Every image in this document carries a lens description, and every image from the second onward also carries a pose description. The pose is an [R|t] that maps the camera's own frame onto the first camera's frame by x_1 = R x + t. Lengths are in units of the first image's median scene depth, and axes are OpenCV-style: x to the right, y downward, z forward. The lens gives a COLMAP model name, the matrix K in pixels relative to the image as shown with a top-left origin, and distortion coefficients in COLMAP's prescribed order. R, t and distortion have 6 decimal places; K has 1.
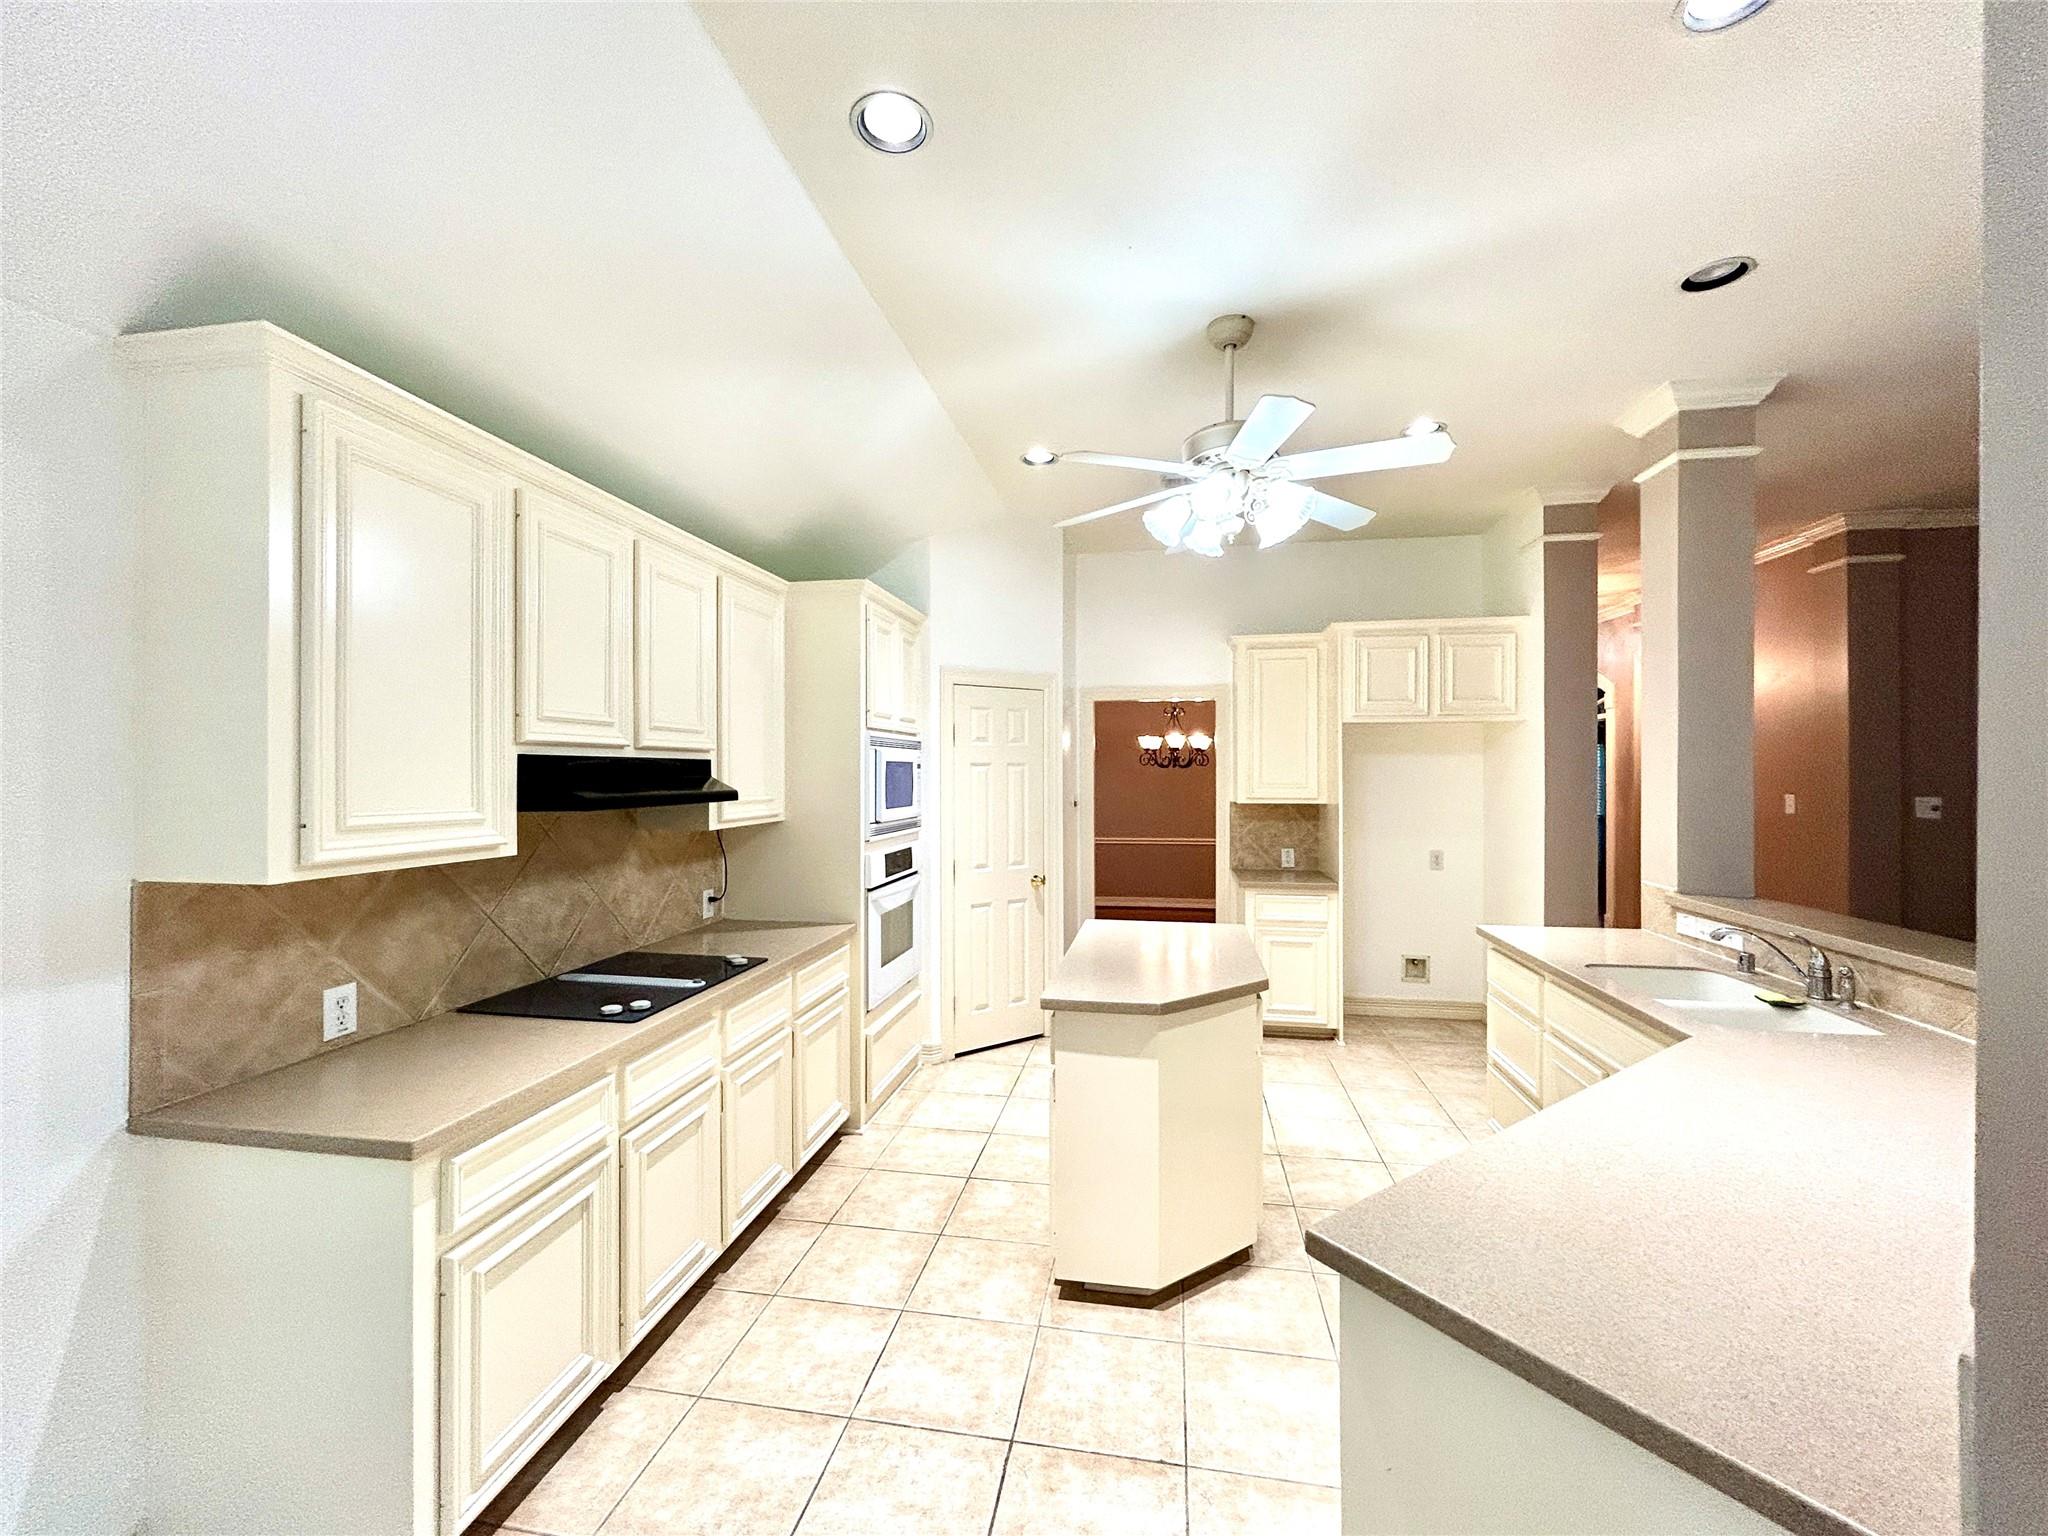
lens RADIAL K [[826.2, 0, 1024.0], [0, 826.2, 768.0], [0, 0, 1]] dist [-0.017447, 0.000156]
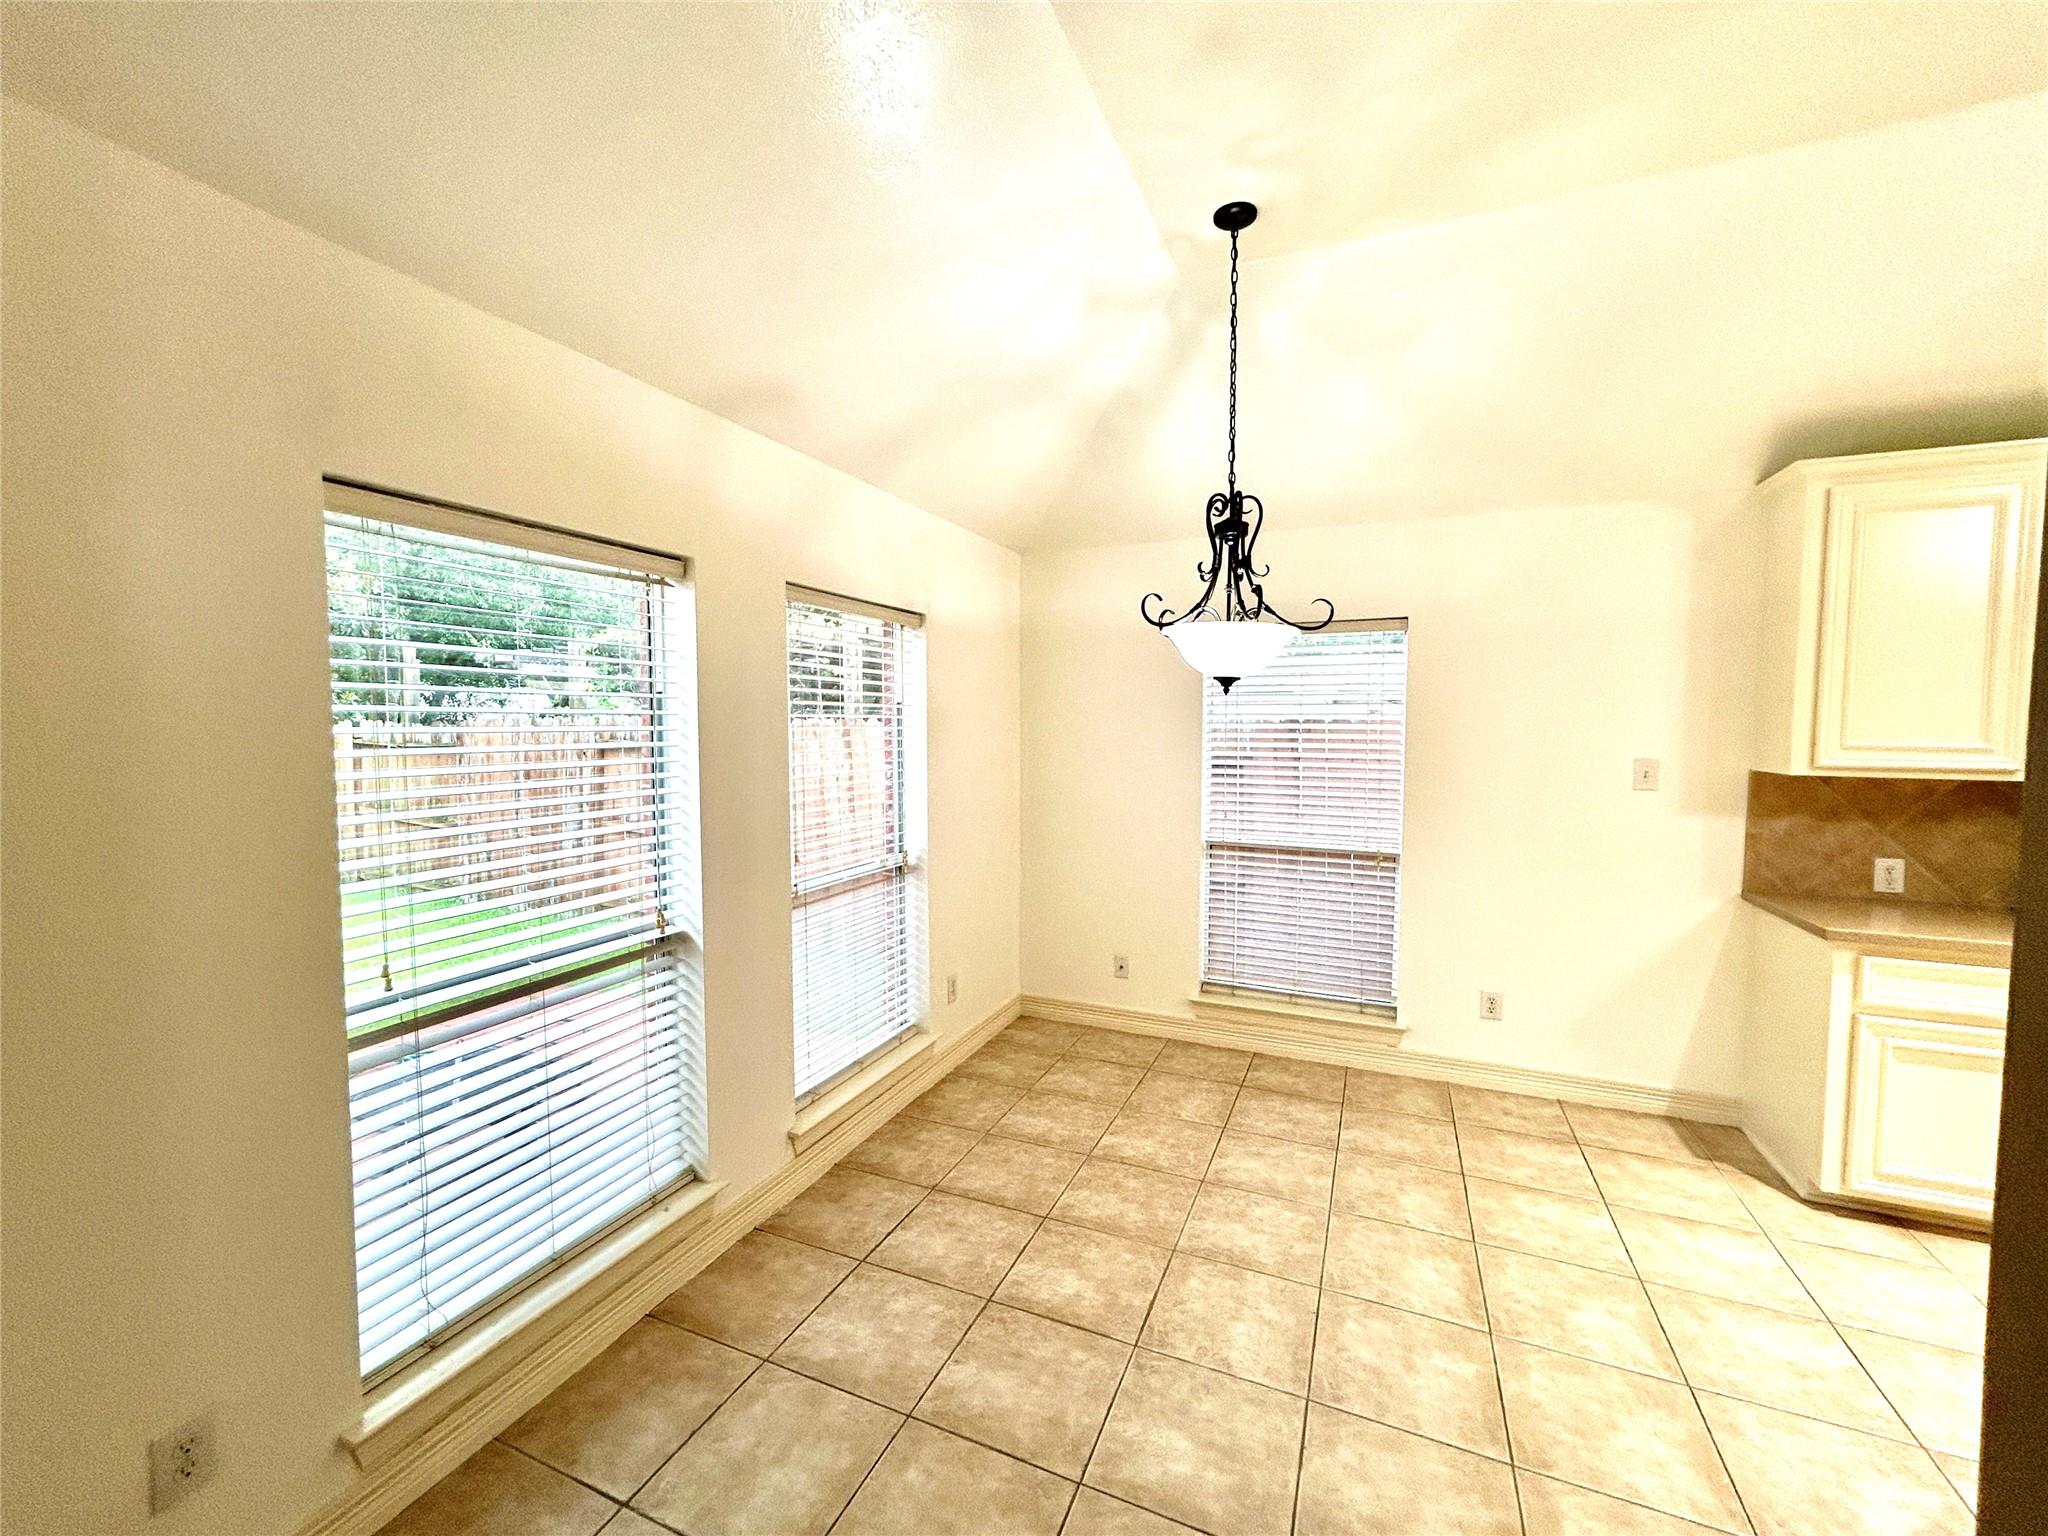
lens RADIAL K [[840.9, 0, 1024.0], [0, 840.9, 768.0], [0, 0, 1]] dist [0.001946, 0.000052]
pose [[-0.241276, 0.050833, -0.969124, 1.000841], [-0.004650, 0.998555, 0.053535, 0.028901], [0.970445, 0.017423, -0.240691, -0.157325]]
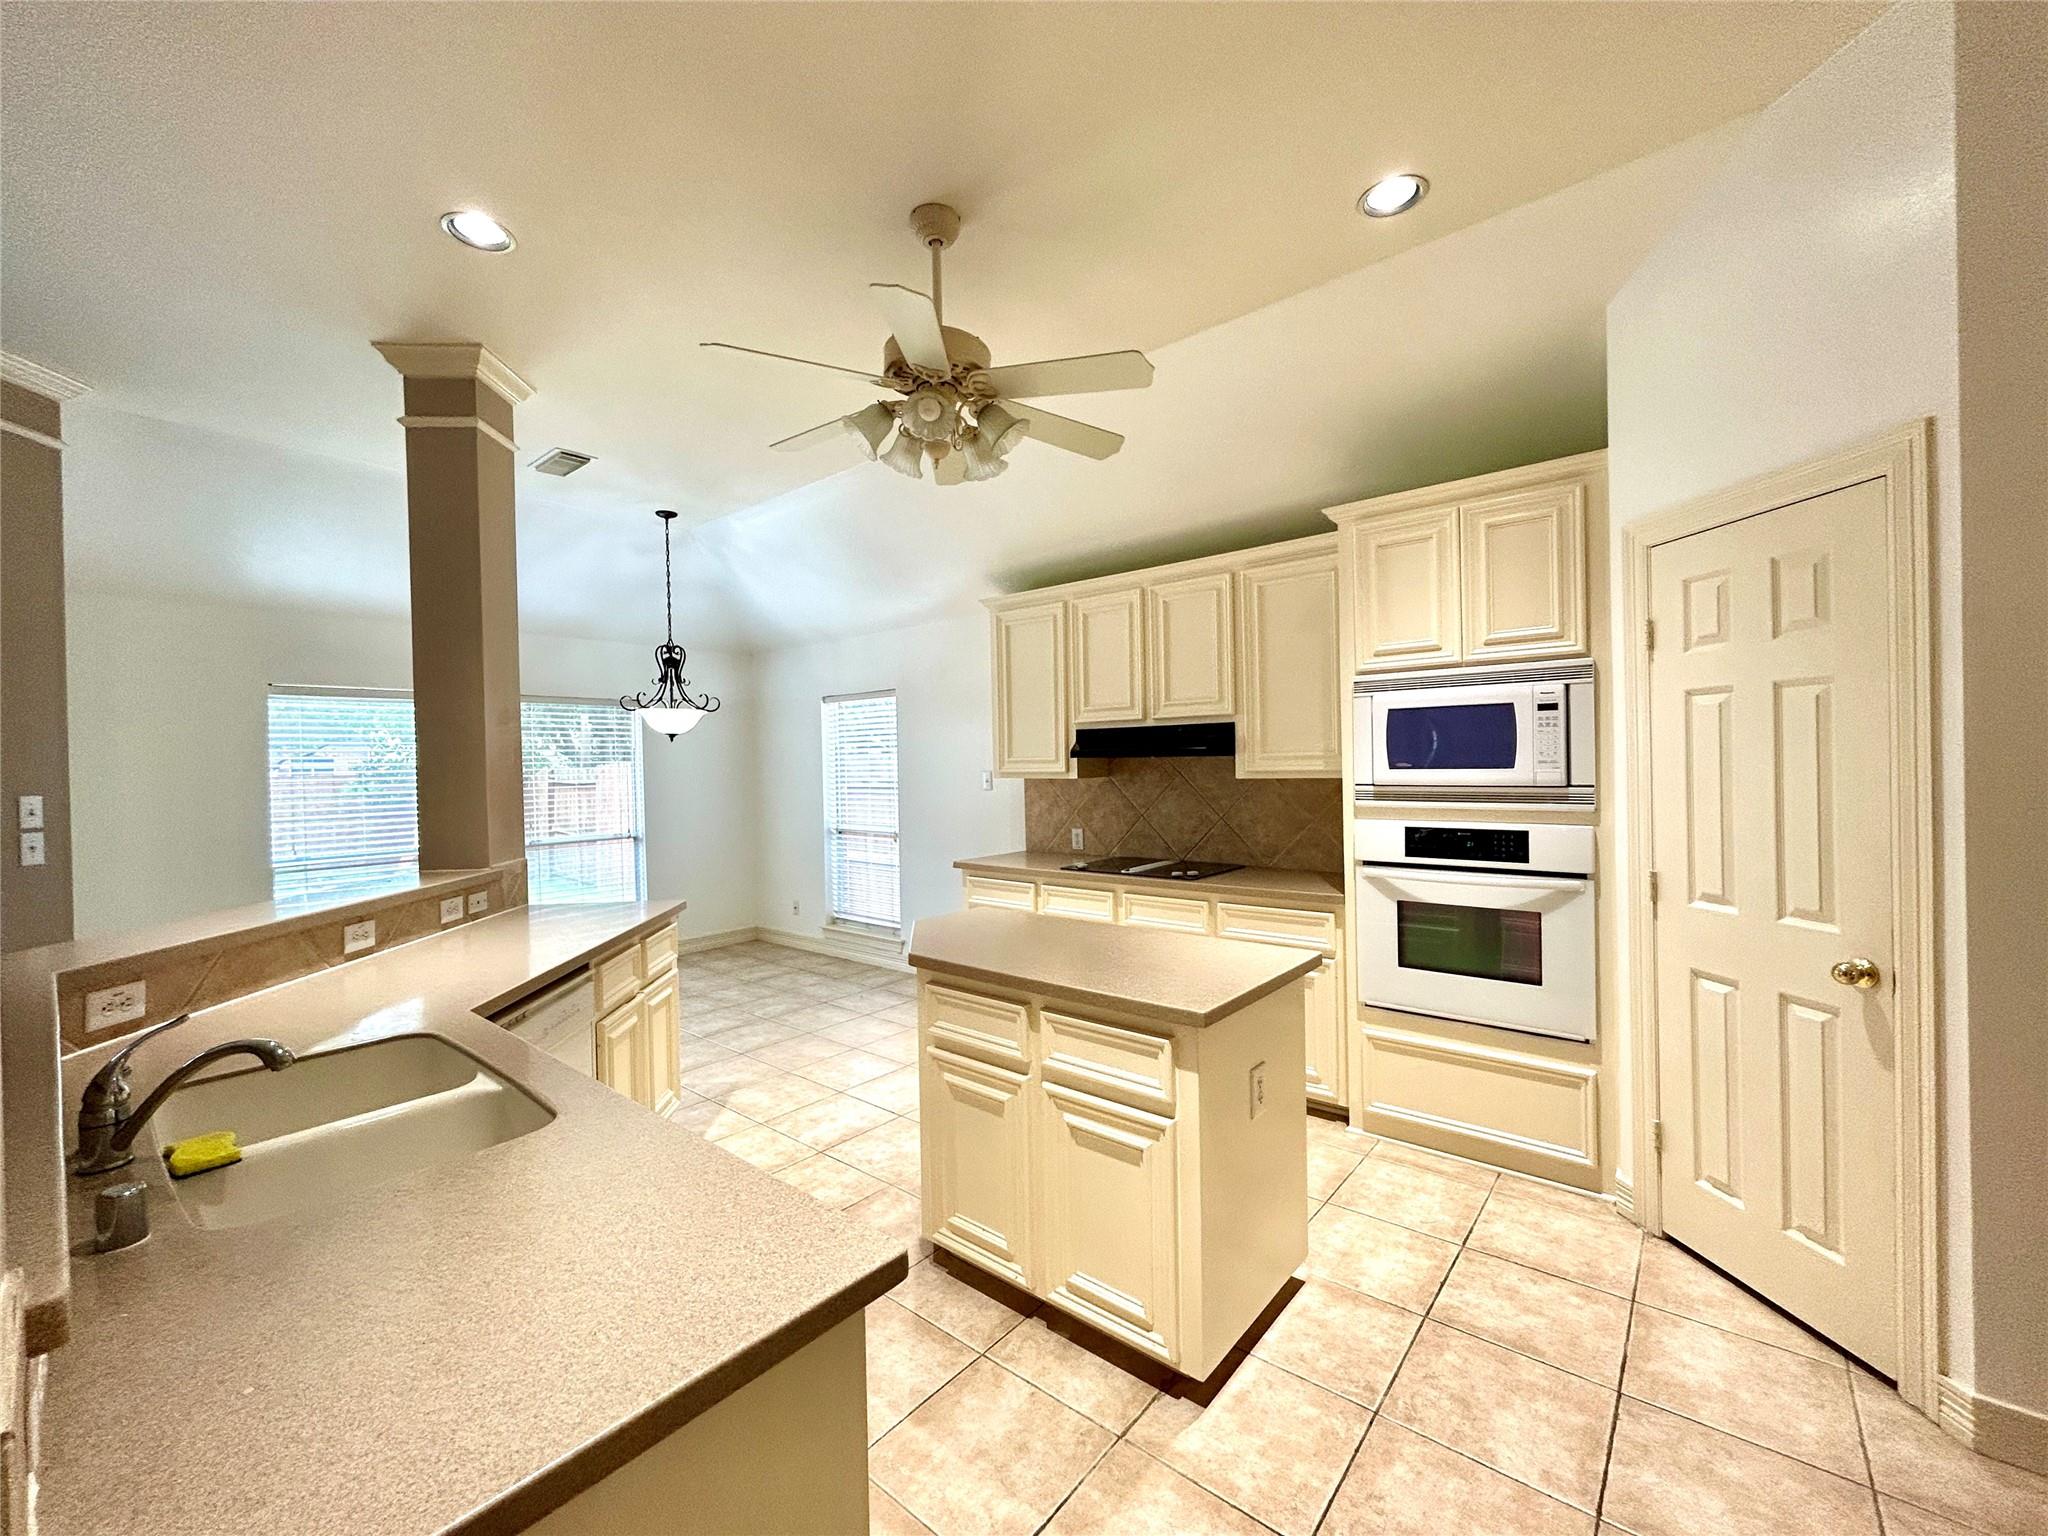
lens RADIAL K [[826.2, 0, 1024.0], [0, 826.2, 768.0], [0, 0, 1]] dist [-0.017447, 0.000156]
pose [[-0.504342, 0.017519, -0.863327, 1.332601], [0.021139, 0.999745, 0.007938, 0.065832], [0.863246, -0.014246, -0.504583, 2.074972]]
